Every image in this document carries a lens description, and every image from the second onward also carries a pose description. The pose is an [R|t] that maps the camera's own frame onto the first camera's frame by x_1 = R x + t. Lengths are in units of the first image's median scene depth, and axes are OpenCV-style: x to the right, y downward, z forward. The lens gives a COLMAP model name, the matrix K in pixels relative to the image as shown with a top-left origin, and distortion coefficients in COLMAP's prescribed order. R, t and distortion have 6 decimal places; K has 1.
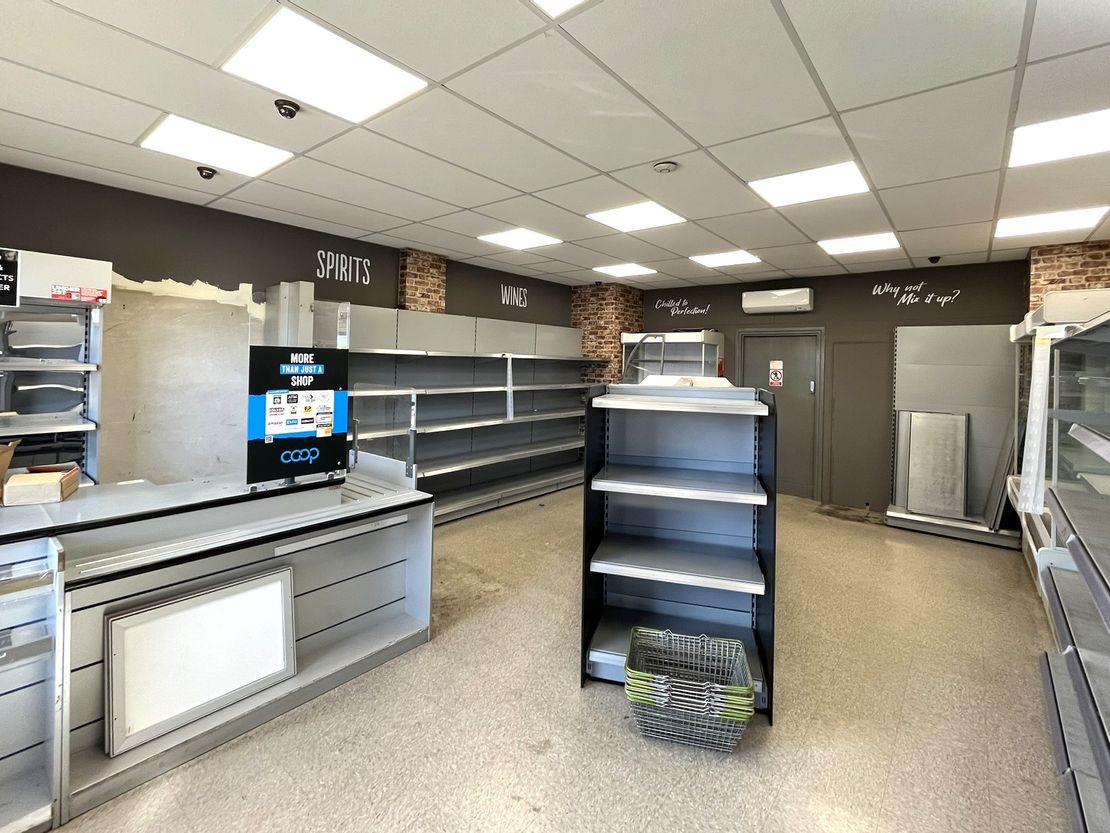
lens RADIAL K [[510.6, 0, 551.3], [0, 510.6, 416.3], [0, 0, 1]] dist [-0.004104, 0.000098]
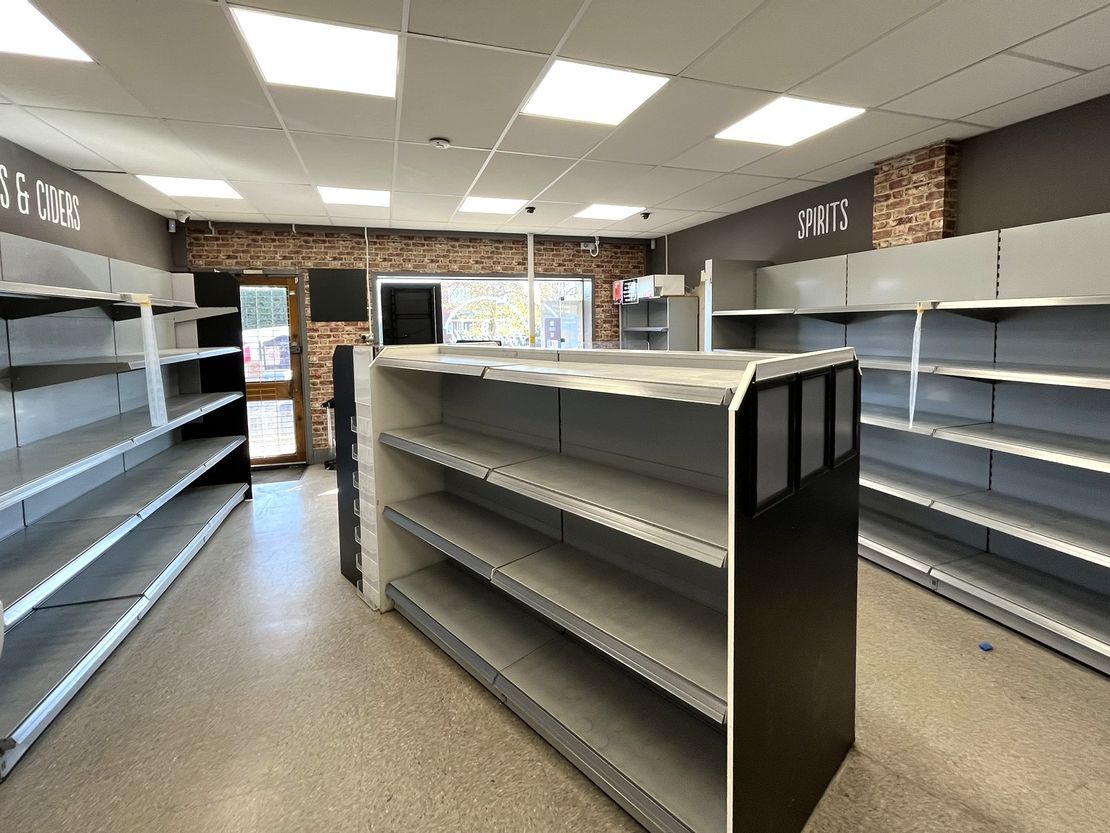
lens RADIAL K [[510.6, 0, 550.7], [0, 510.6, 418.3], [0, 0, 1]] dist [-0.004104, 0.000098]
pose [[-0.530975, 0.130227, -0.837321, 0.597766], [-0.094479, 0.972862, 0.211220, -0.083190], [0.842104, 0.191262, -0.504261, 1.011177]]
